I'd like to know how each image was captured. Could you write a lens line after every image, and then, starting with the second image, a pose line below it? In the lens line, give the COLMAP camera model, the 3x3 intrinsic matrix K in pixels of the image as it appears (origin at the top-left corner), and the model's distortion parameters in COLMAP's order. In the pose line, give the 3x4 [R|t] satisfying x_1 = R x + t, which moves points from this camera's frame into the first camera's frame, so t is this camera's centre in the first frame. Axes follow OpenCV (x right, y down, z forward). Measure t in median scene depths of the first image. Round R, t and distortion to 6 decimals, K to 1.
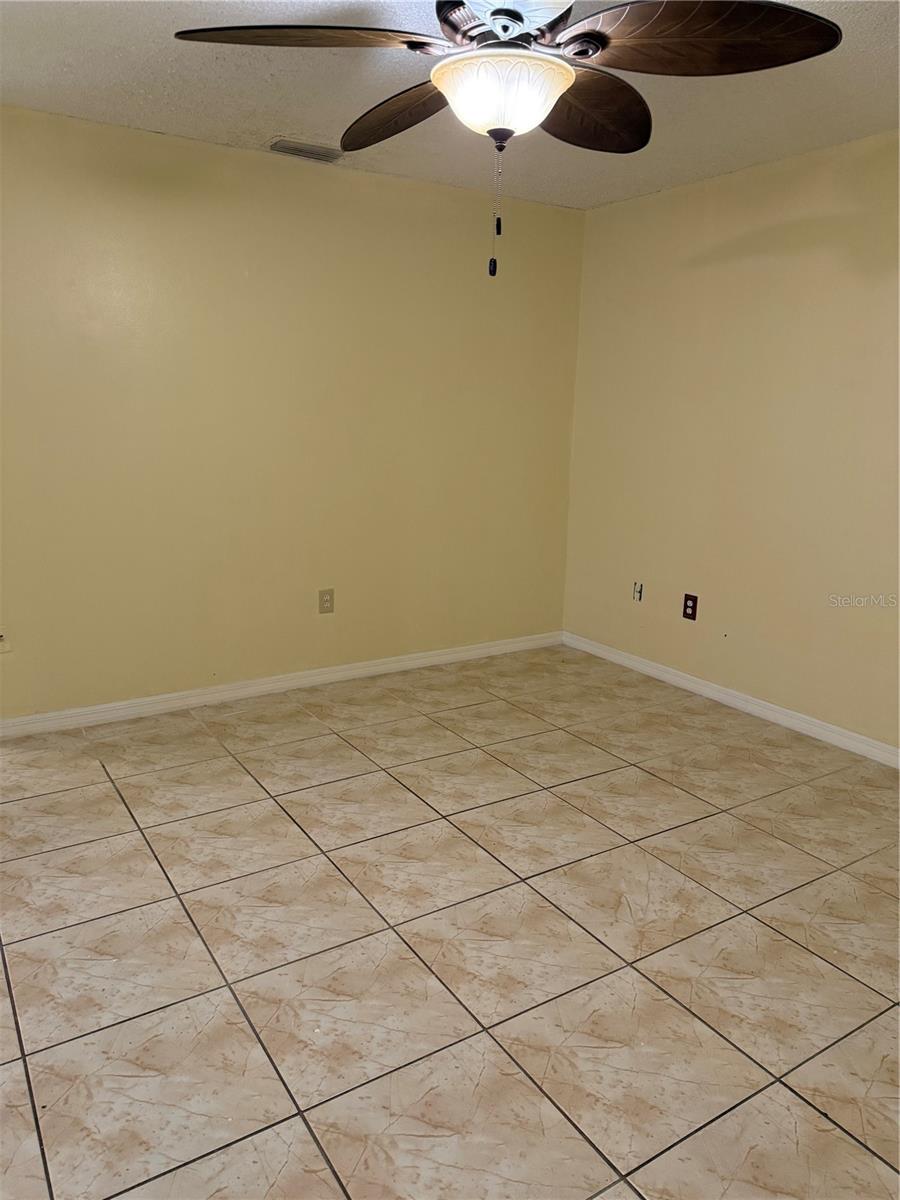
lens RADIAL K [[834.3, 0, 450.0], [0, 834.3, 600.0], [0, 0, 1]] dist [0.140541, -0.241873]
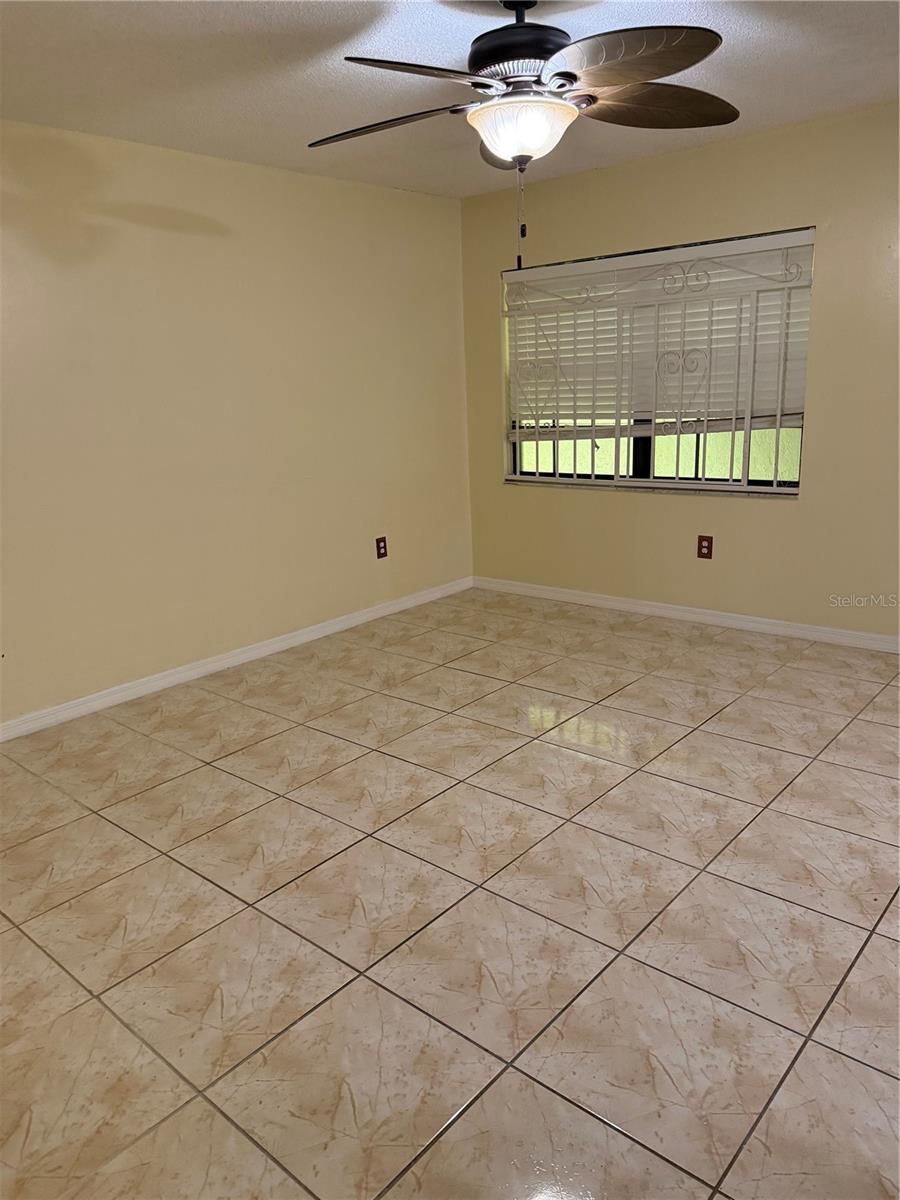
lens RADIAL K [[835.2, 0, 445.2], [0, 835.2, 604.0], [0, 0, 1]] dist [0.124455, -0.216798]
pose [[-0.273915, -0.254809, 0.927385, -0.761596], [0.258532, 0.909264, 0.326191, -0.231401], [-0.926354, 0.329108, -0.183185, 0.940856]]
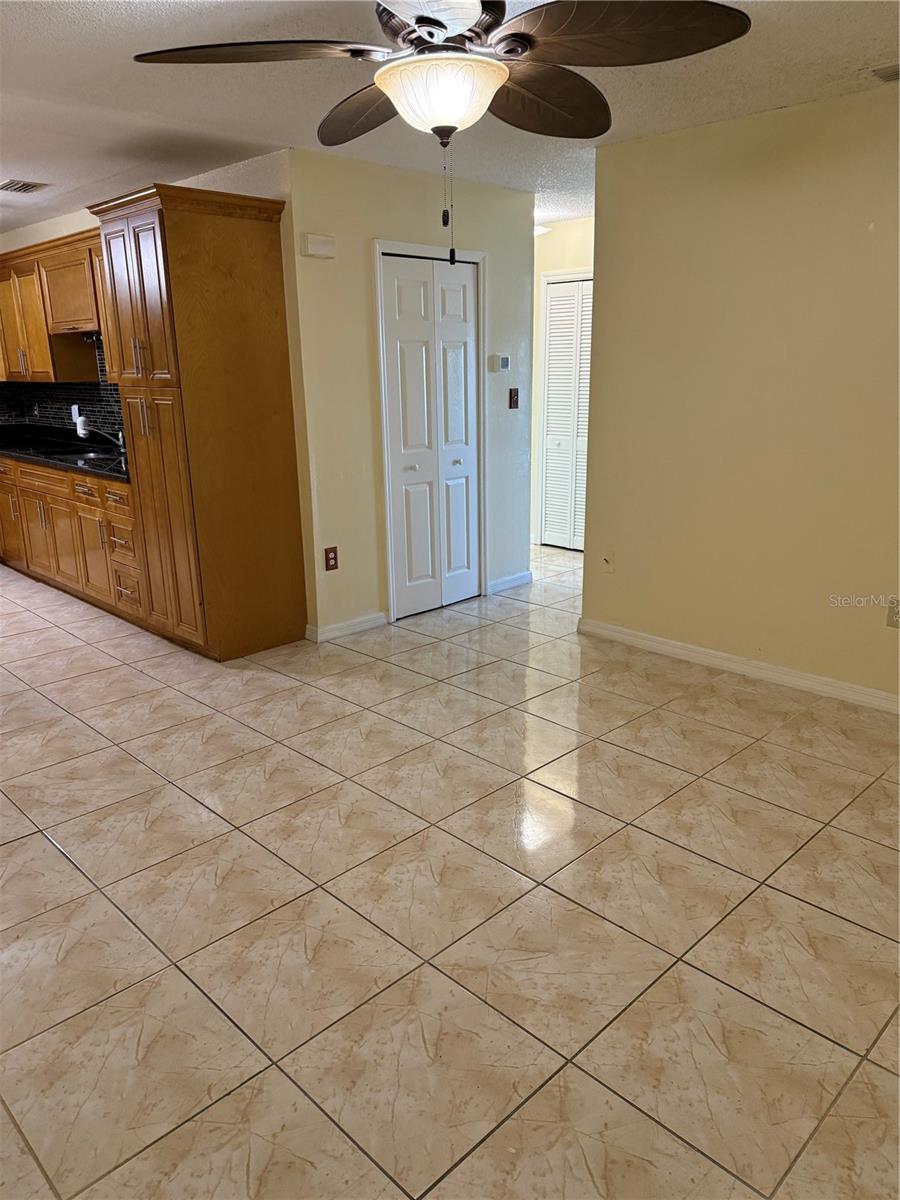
lens RADIAL K [[834.2, 0, 456.7], [0, 834.2, 600.2], [0, 0, 1]] dist [0.129501, -0.222073]
pose [[0.215582, 0.245676, -0.945076, 0.724894], [-0.204351, 0.957754, 0.202357, -0.121823], [0.954864, 0.149503, 0.256679, 0.502514]]
